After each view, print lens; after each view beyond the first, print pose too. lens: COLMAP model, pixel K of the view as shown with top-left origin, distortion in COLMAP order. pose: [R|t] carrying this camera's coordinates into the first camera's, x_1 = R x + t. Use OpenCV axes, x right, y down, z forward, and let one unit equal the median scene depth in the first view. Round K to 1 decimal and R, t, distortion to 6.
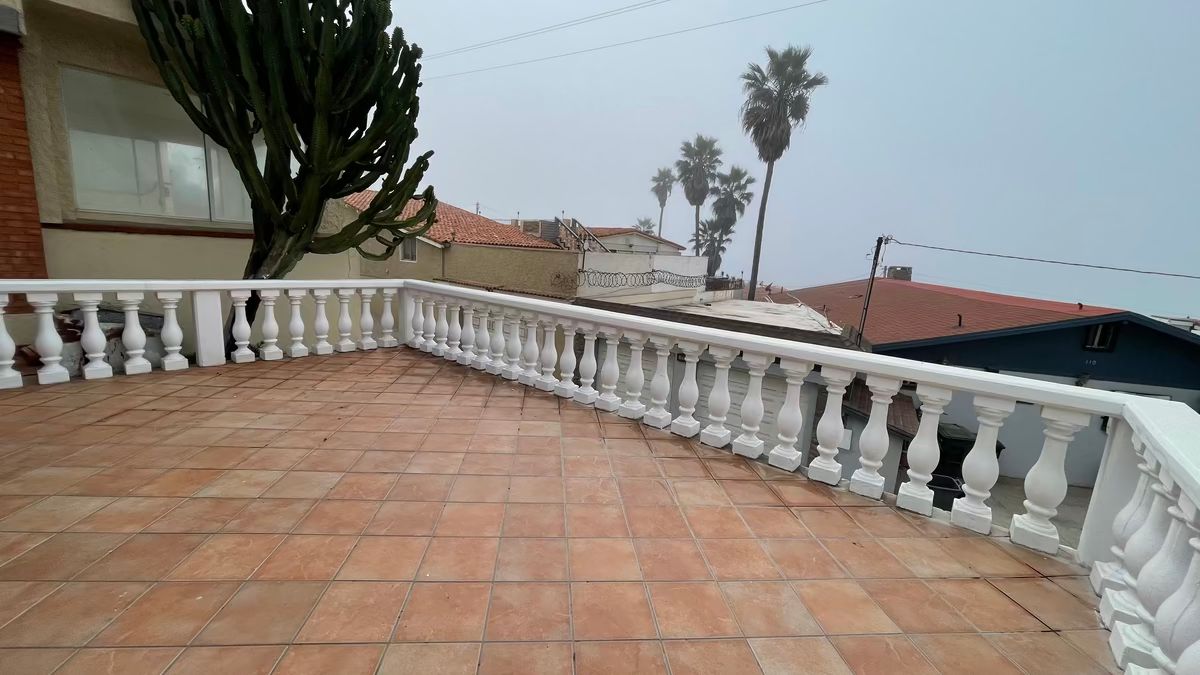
lens RADIAL K [[484.6, 0, 596.3], [0, 484.6, 337.1], [0, 0, 1]] dist [-0.001333, -0.000967]
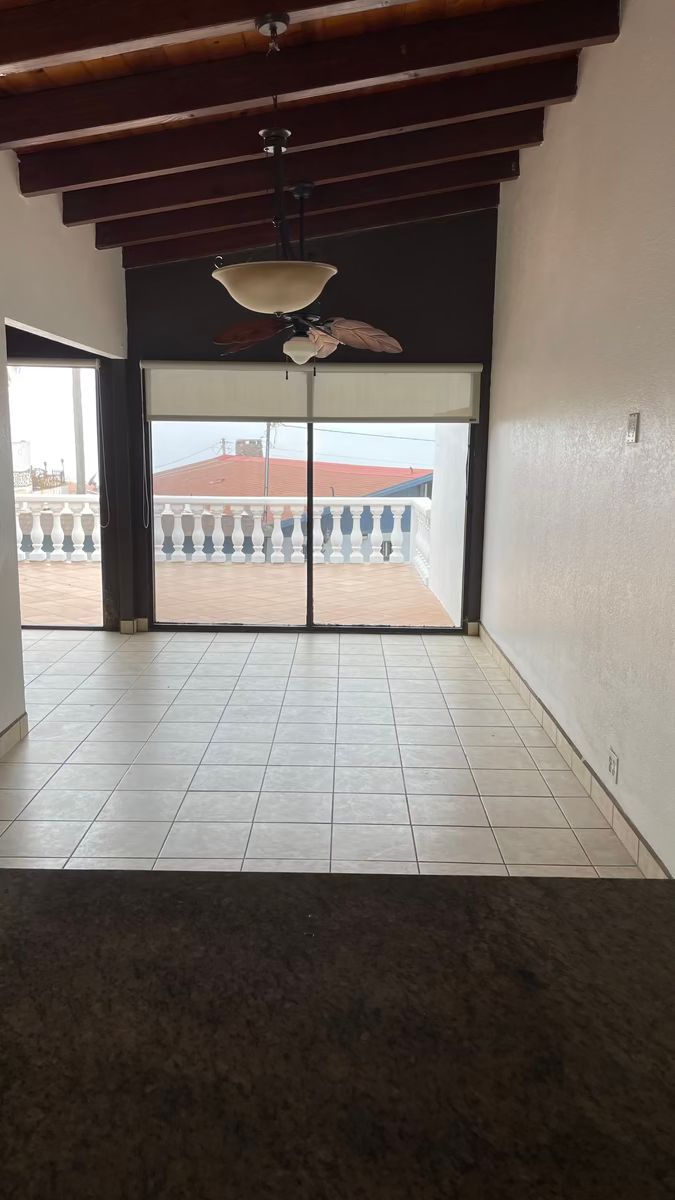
lens RADIAL K [[908.6, 0, 336.2], [0, 908.6, 597.7], [0, 0, 1]] dist [0.068695, 0.000355]
pose [[0.769175, -0.165522, 0.617229, -0.282289], [0.152818, 0.985492, 0.073841, 0.026370], [-0.620497, 0.037527, 0.783311, -0.308367]]
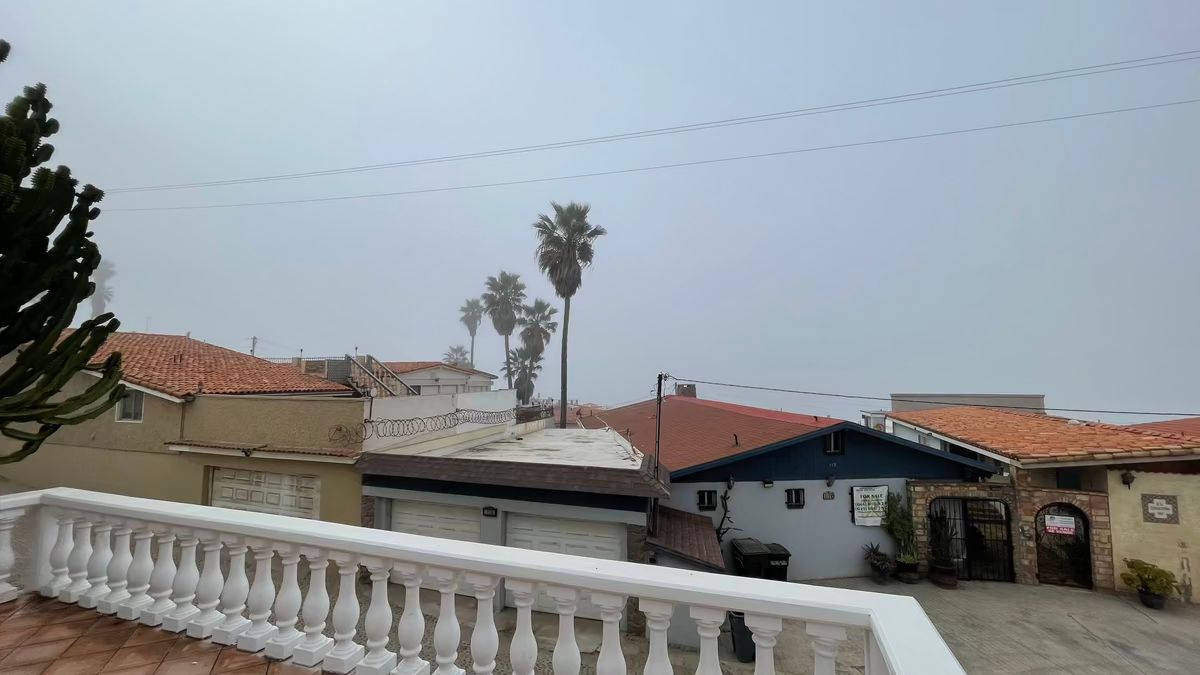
lens RADIAL K [[484.6, 0, 594.3], [0, 484.6, 340.4], [0, 0, 1]] dist [-0.001333, -0.000967]
pose [[0.933109, -0.029294, 0.358399, 0.027560], [0.114660, 0.968890, -0.219331, -0.026459], [-0.340824, 0.245754, 0.907438, 0.019763]]
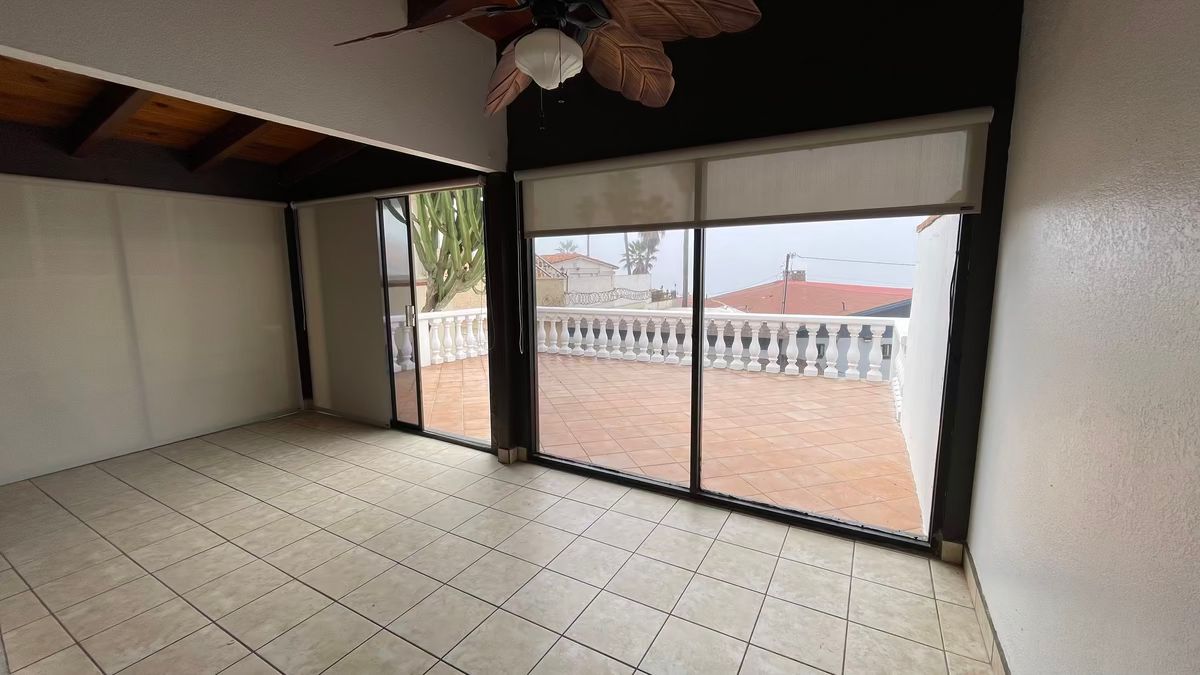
lens RADIAL K [[484.6, 0, 596.3], [0, 484.6, 338.1], [0, 0, 1]] dist [-0.001333, -0.000967]
pose [[0.981831, -0.093590, 0.165074, -0.117159], [0.100001, 0.994506, -0.030946, 0.017058], [-0.161271, 0.046891, 0.985796, -0.161494]]
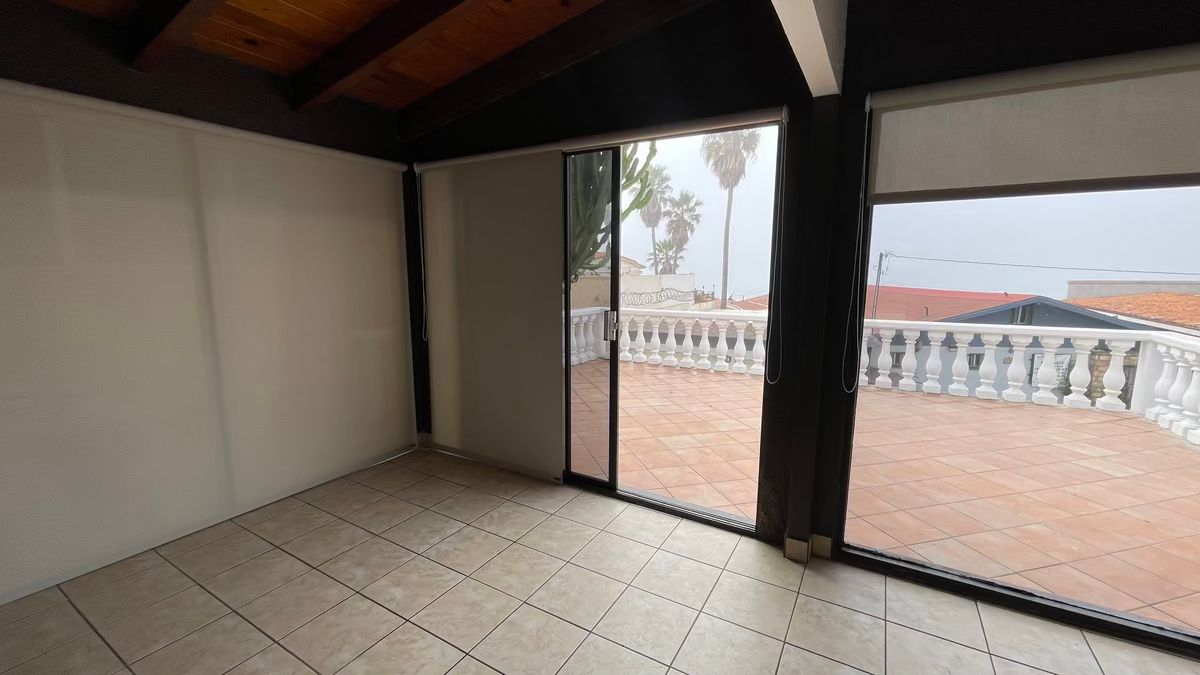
lens RADIAL K [[484.6, 0, 596.1], [0, 484.6, 337.9], [0, 0, 1]] dist [-0.001333, -0.000967]
pose [[0.984435, -0.080010, 0.156480, -0.186410], [0.086010, 0.995782, -0.031941, 0.001145], [-0.153264, 0.044903, 0.987165, -0.083705]]
